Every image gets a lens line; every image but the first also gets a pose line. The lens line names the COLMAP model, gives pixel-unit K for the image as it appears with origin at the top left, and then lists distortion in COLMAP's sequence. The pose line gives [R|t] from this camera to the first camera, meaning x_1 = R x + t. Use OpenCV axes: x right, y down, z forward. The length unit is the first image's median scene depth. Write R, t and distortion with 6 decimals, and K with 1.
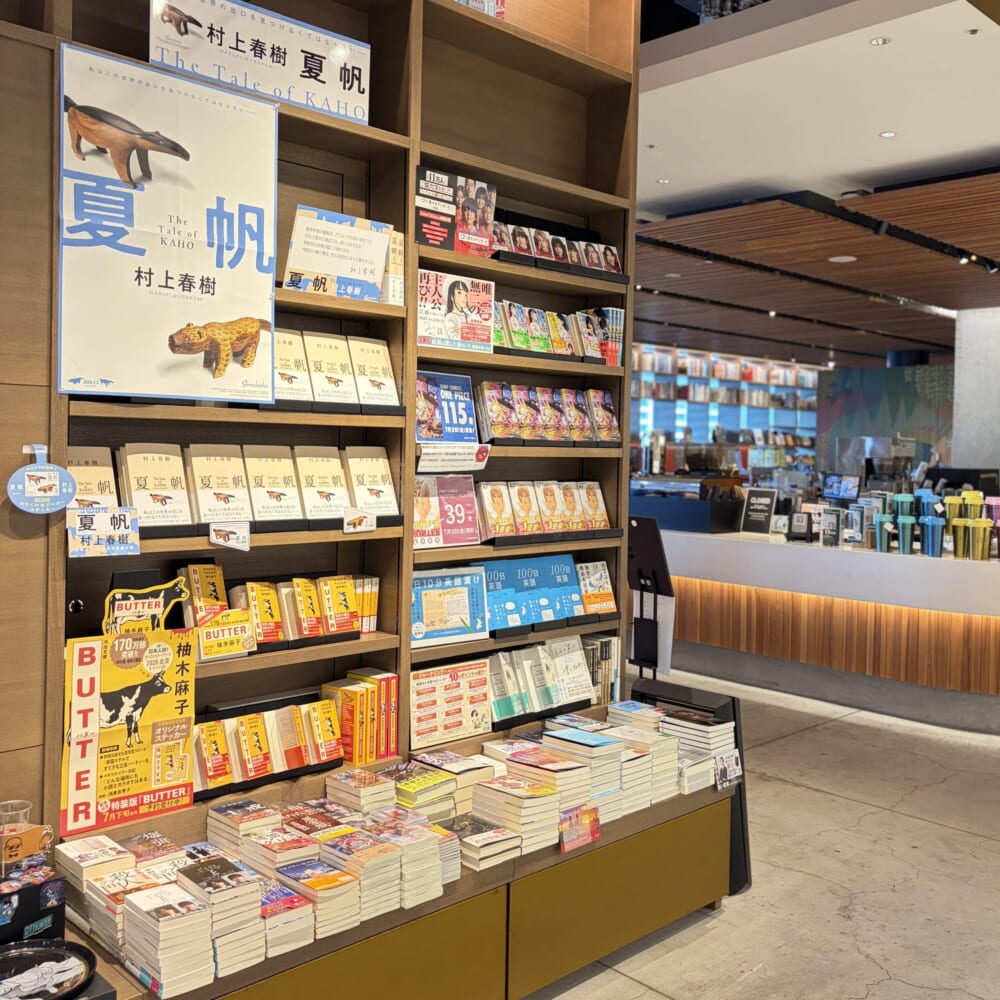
lens RADIAL K [[1013.5, 0, 500.0], [0, 1013.5, 500.0], [0, 0, 1]] dist [0.146453, -0.440347]
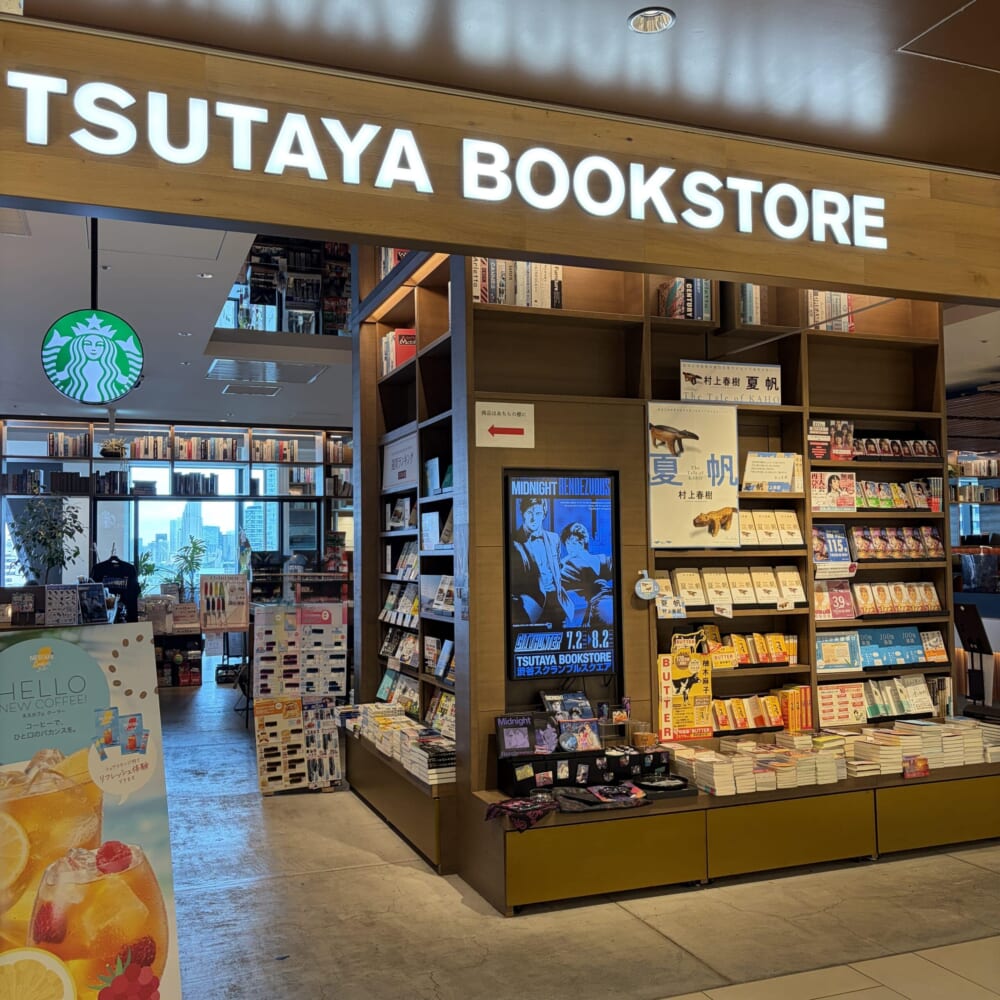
lens RADIAL K [[1013.5, 0, 500.0], [0, 1013.5, 500.0], [0, 0, 1]] dist [0.146453, -0.440347]
pose [[0.924523, -0.057432, -0.376775, 0.103739], [0.014824, 0.993252, -0.115028, 0.038197], [0.380839, 0.100761, 0.919135, -1.000947]]
